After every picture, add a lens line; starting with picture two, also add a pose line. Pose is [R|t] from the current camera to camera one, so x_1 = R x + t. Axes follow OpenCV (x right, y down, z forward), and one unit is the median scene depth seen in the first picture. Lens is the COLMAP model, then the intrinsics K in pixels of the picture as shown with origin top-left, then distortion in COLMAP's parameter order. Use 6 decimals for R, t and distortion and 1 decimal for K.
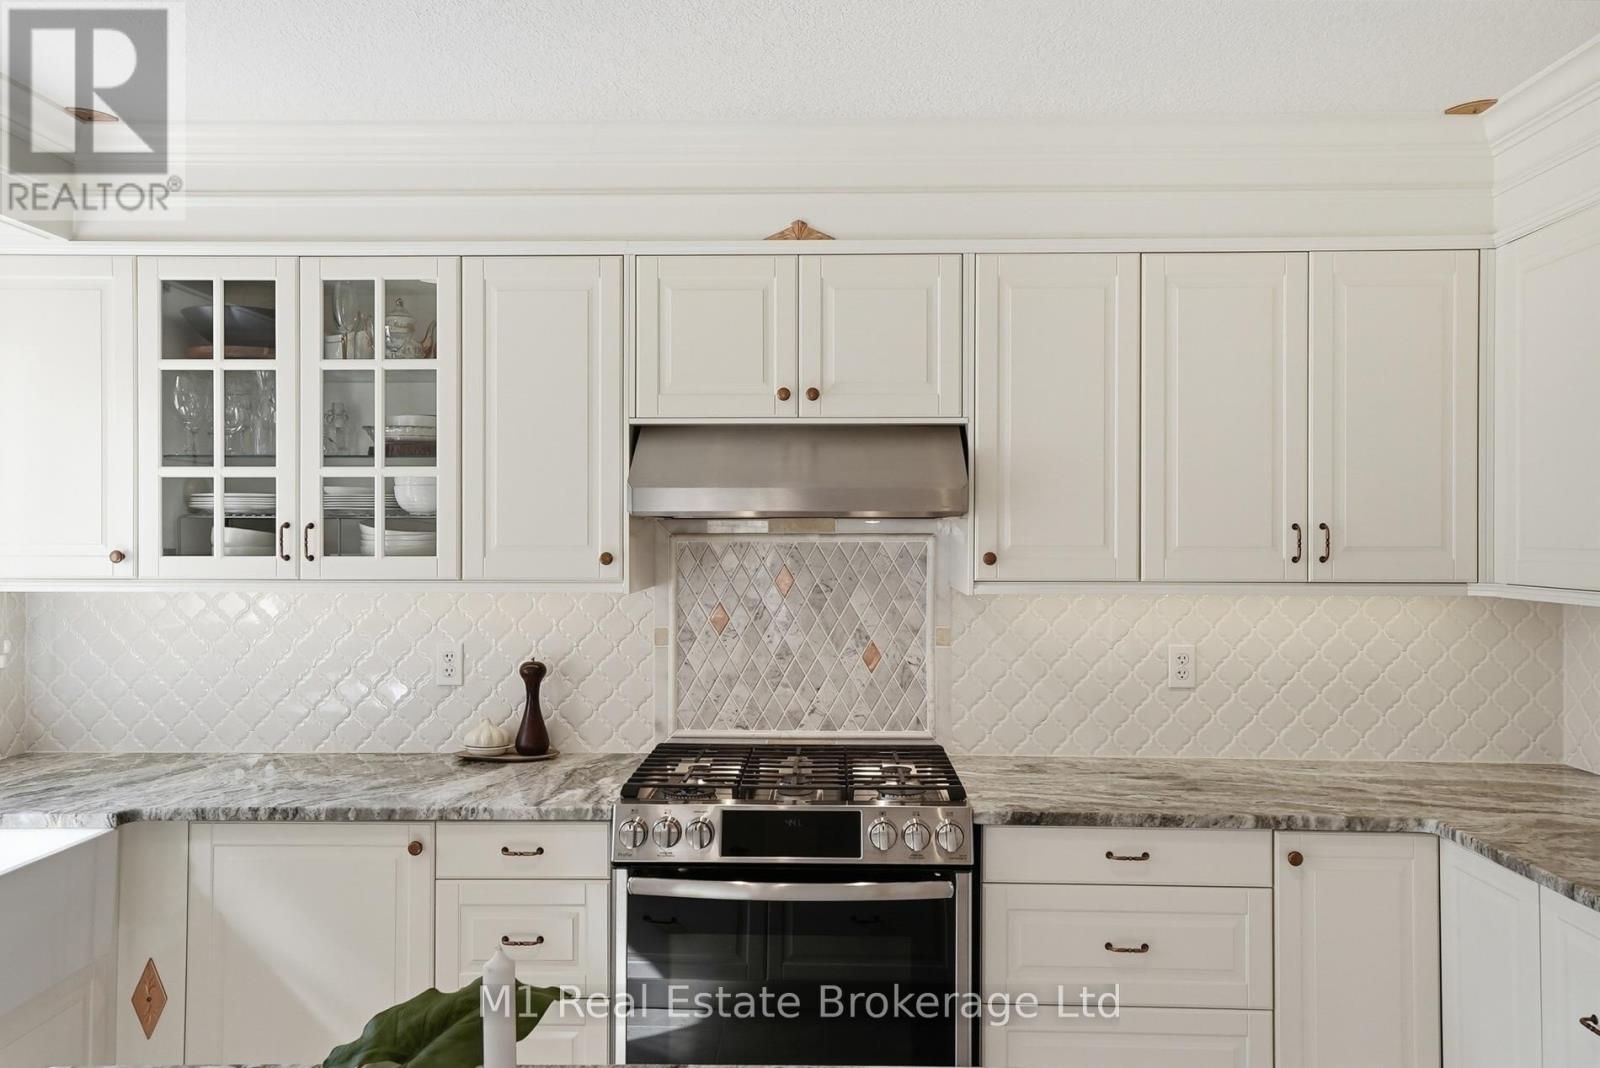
lens RADIAL K [[1210.6, 0, 800.0], [0, 1210.6, 534.0], [0, 0, 1]] dist [0.022291, -0.000117]
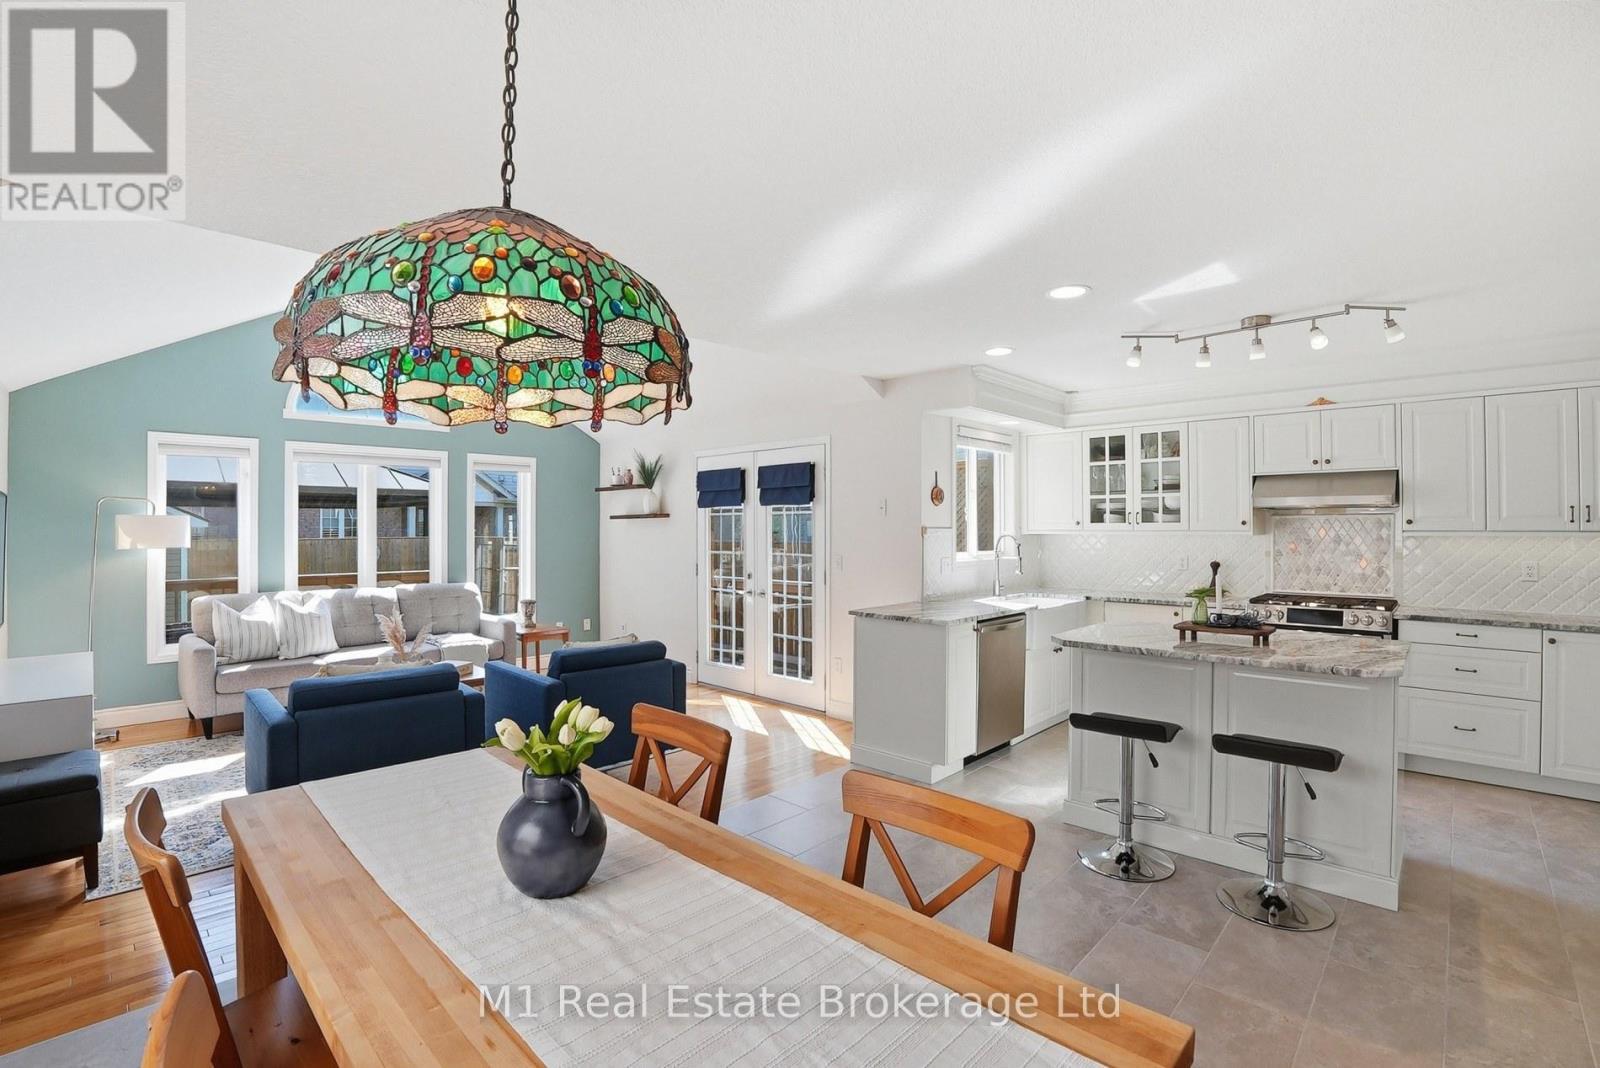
lens RADIAL K [[724.5, 0, 803.5], [0, 724.5, 525.3], [0, 0, 1]] dist [-0.066563, 0.015680]
pose [[0.746838, -0.004924, -0.664988, 0.173622], [0.003855, 0.999988, -0.003075, 0.026642], [0.664995, -0.000267, 0.746848, -0.931547]]
